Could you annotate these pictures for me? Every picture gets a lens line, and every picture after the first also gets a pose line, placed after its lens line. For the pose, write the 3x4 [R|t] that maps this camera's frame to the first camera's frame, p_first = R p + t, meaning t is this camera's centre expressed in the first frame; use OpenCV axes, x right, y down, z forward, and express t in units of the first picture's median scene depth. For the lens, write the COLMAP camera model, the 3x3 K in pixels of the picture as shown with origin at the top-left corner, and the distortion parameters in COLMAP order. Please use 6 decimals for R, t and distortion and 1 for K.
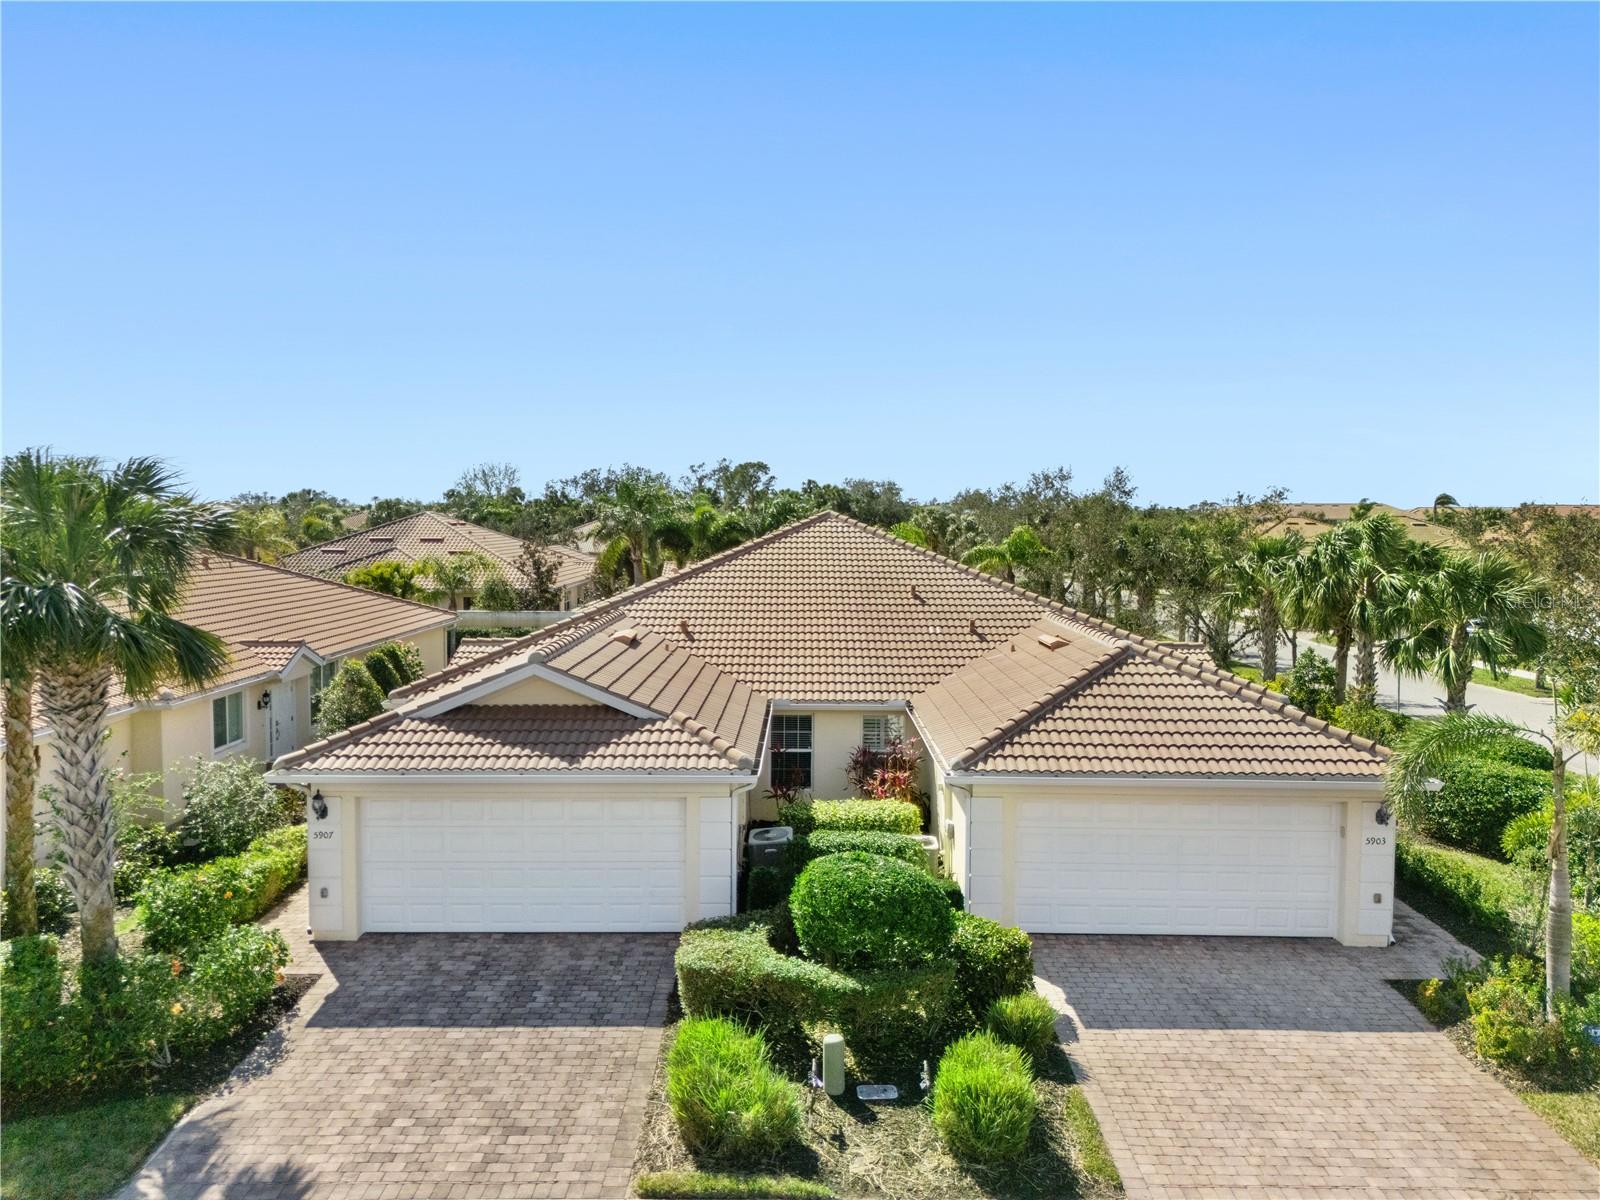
lens RADIAL K [[1207.1, 0, 808.3], [0, 1207.1, 606.2], [0, 0, 1]] dist [0.053024, -0.045754]
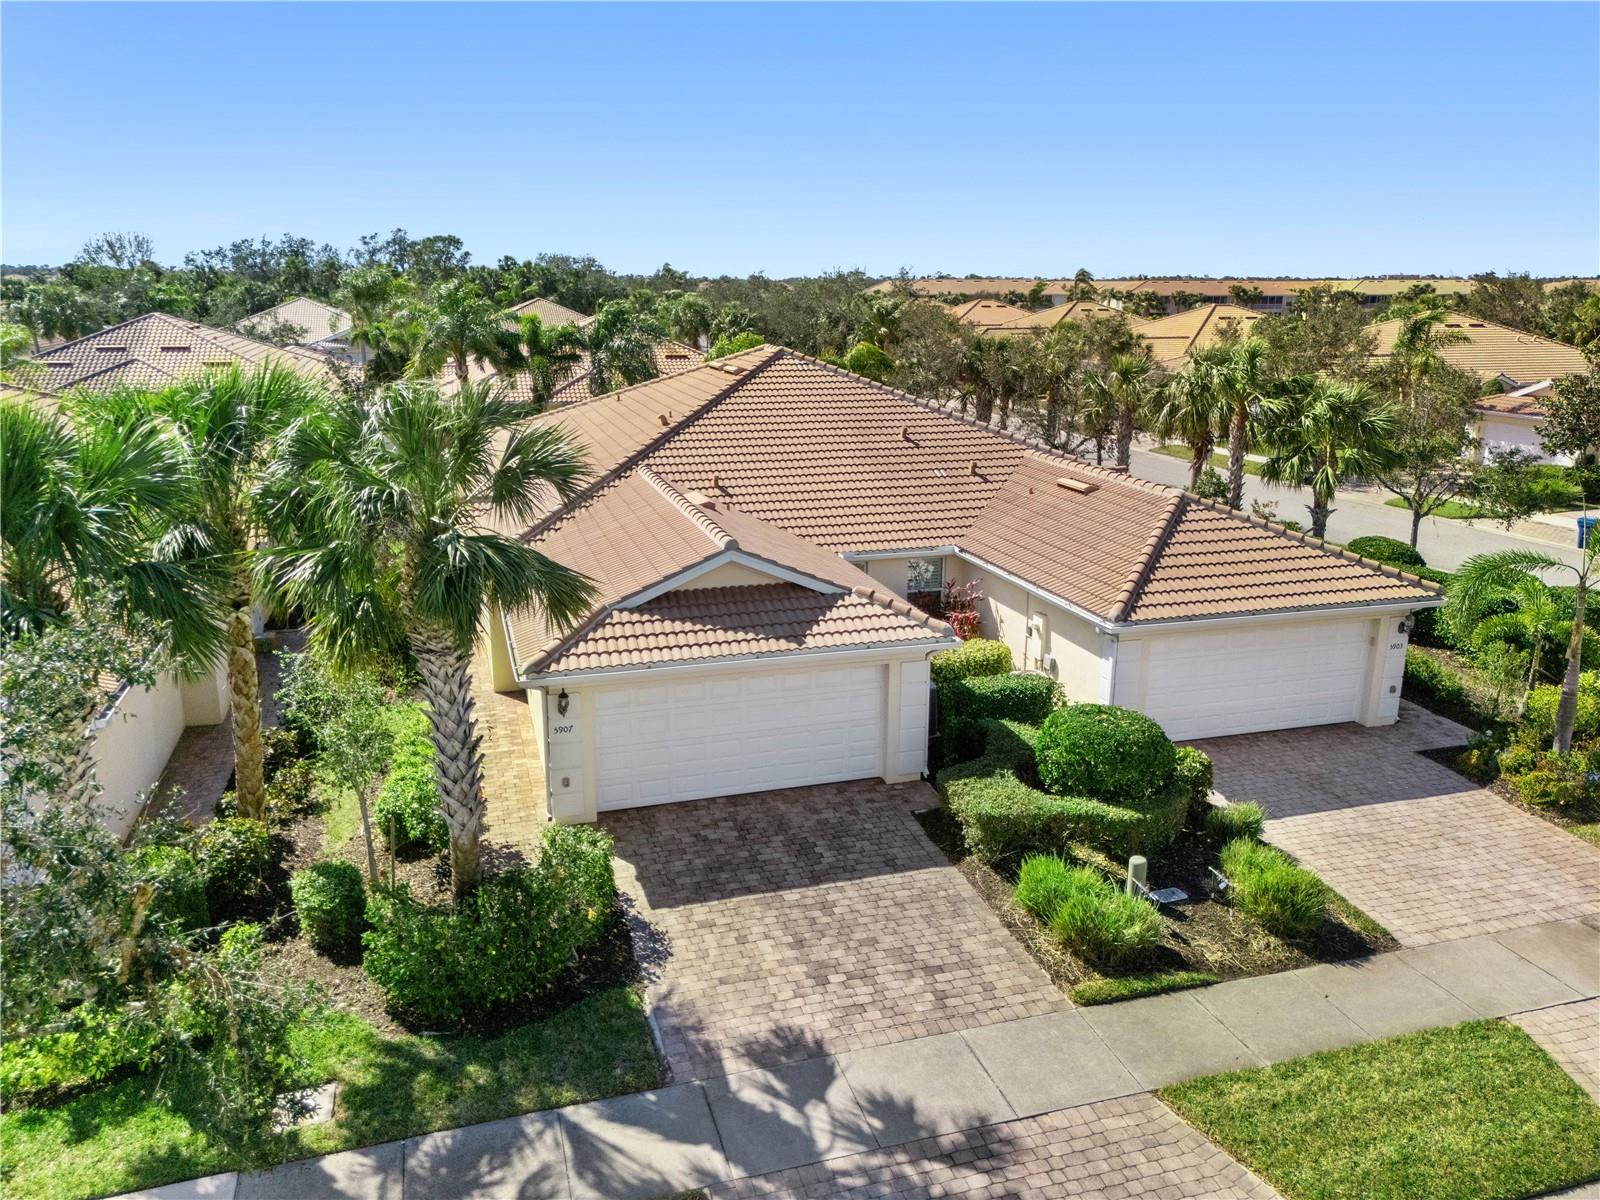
lens RADIAL K [[1207.1, 0, 807.3], [0, 1207.1, 594.3], [0, 0, 1]] dist [0.053024, -0.045754]
pose [[0.956089, -0.075984, 0.283056, -0.481721], [0.023678, 0.982676, 0.183812, -0.110455], [-0.292119, -0.169038, 0.941325, -0.014918]]
